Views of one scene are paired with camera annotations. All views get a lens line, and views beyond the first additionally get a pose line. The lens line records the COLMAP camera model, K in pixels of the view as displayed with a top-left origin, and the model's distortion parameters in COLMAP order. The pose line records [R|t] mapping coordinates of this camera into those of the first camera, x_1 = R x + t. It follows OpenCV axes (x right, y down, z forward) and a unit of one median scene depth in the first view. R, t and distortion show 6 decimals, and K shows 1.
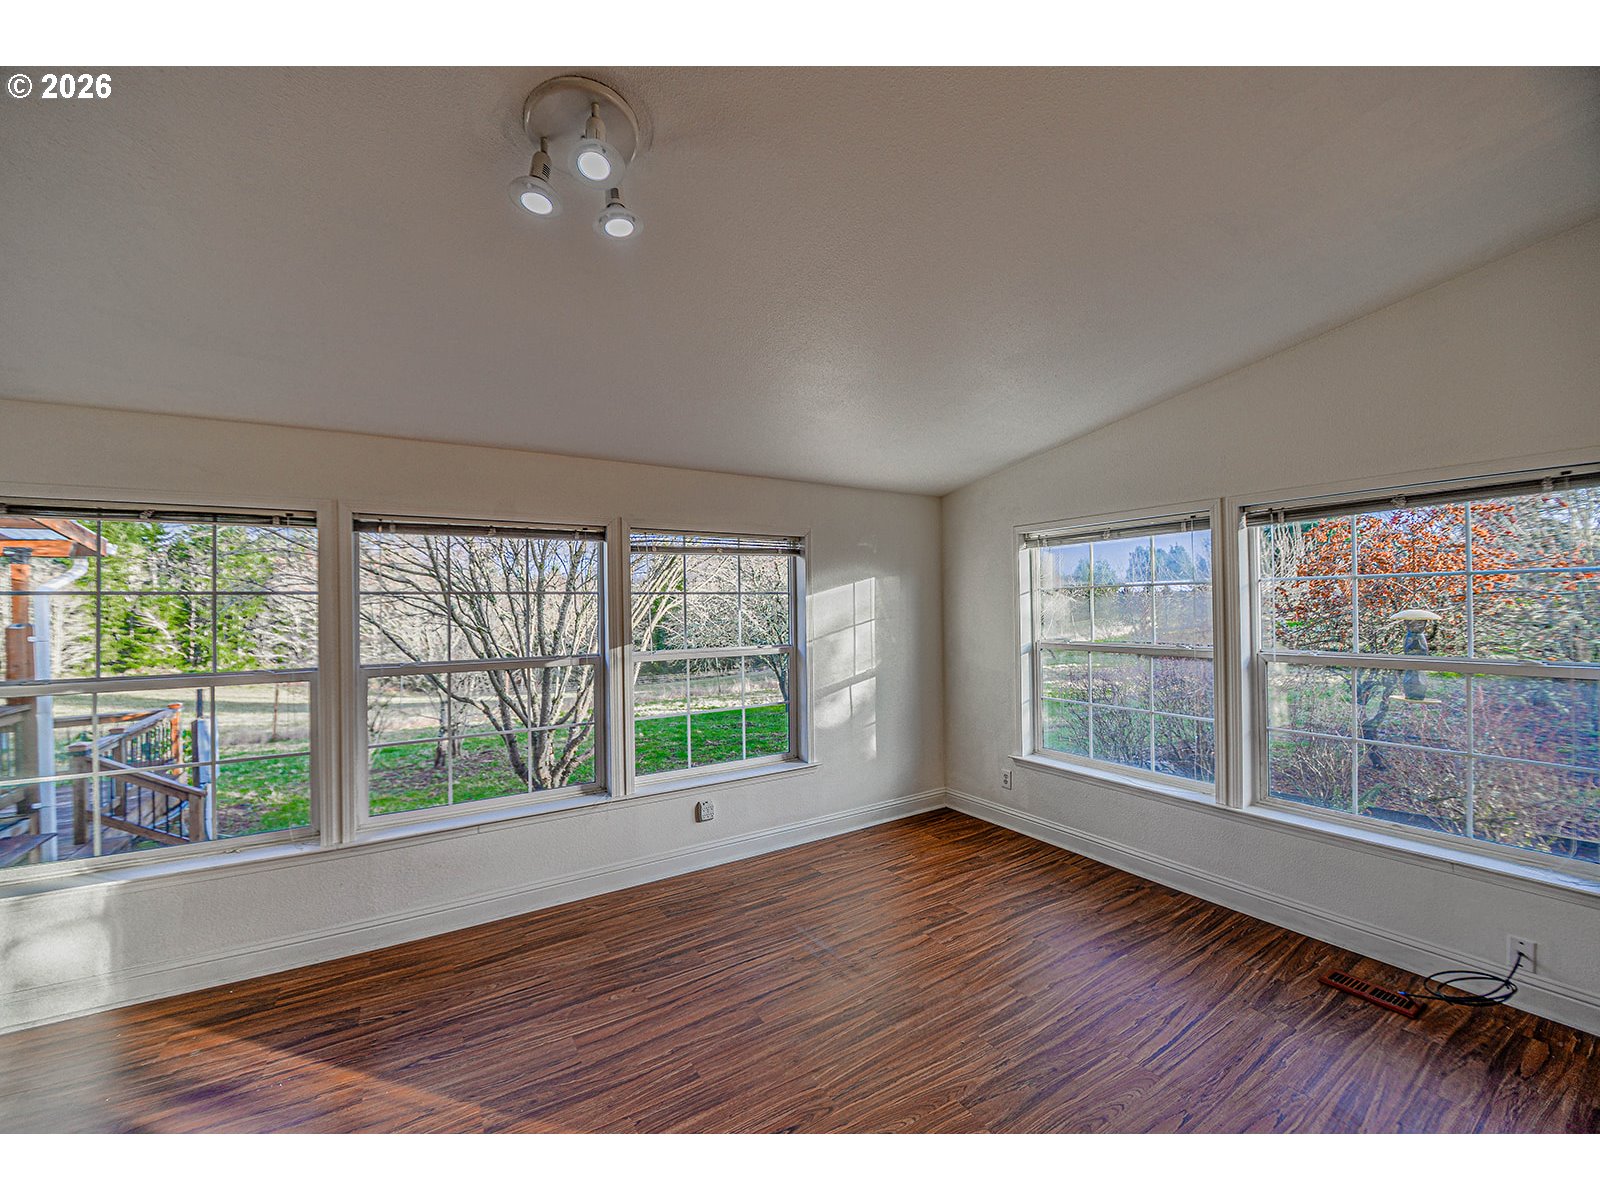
lens RADIAL K [[614.4, 0, 783.6], [0, 614.4, 606.1], [0, 0, 1]] dist [-0.020663, -0.001563]
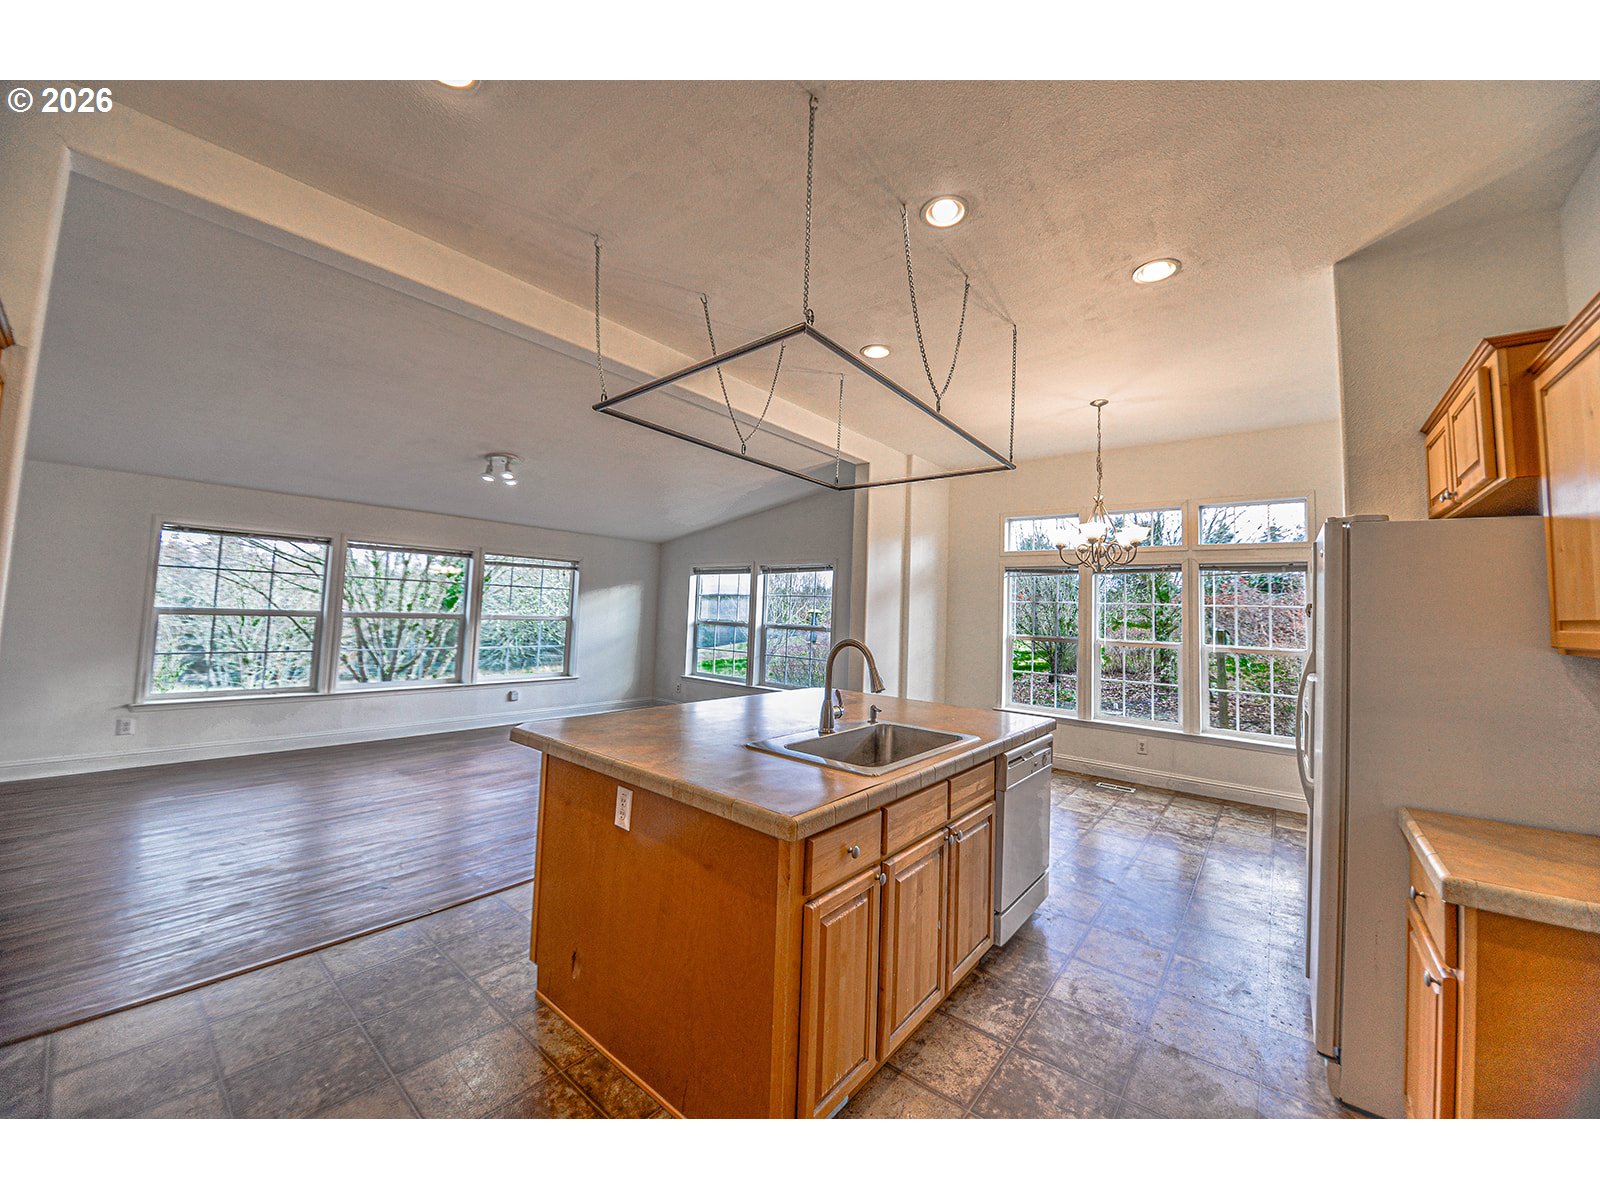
lens RADIAL K [[591.1, 0, 814.4], [0, 591.1, 573.3], [0, 0, 1]] dist [-0.012540, -0.000073]
pose [[0.936491, 0.070574, 0.343516, 0.098928], [-0.048806, 0.996237, -0.071617, 0.026599], [-0.347278, 0.050303, 0.936412, -1.128994]]
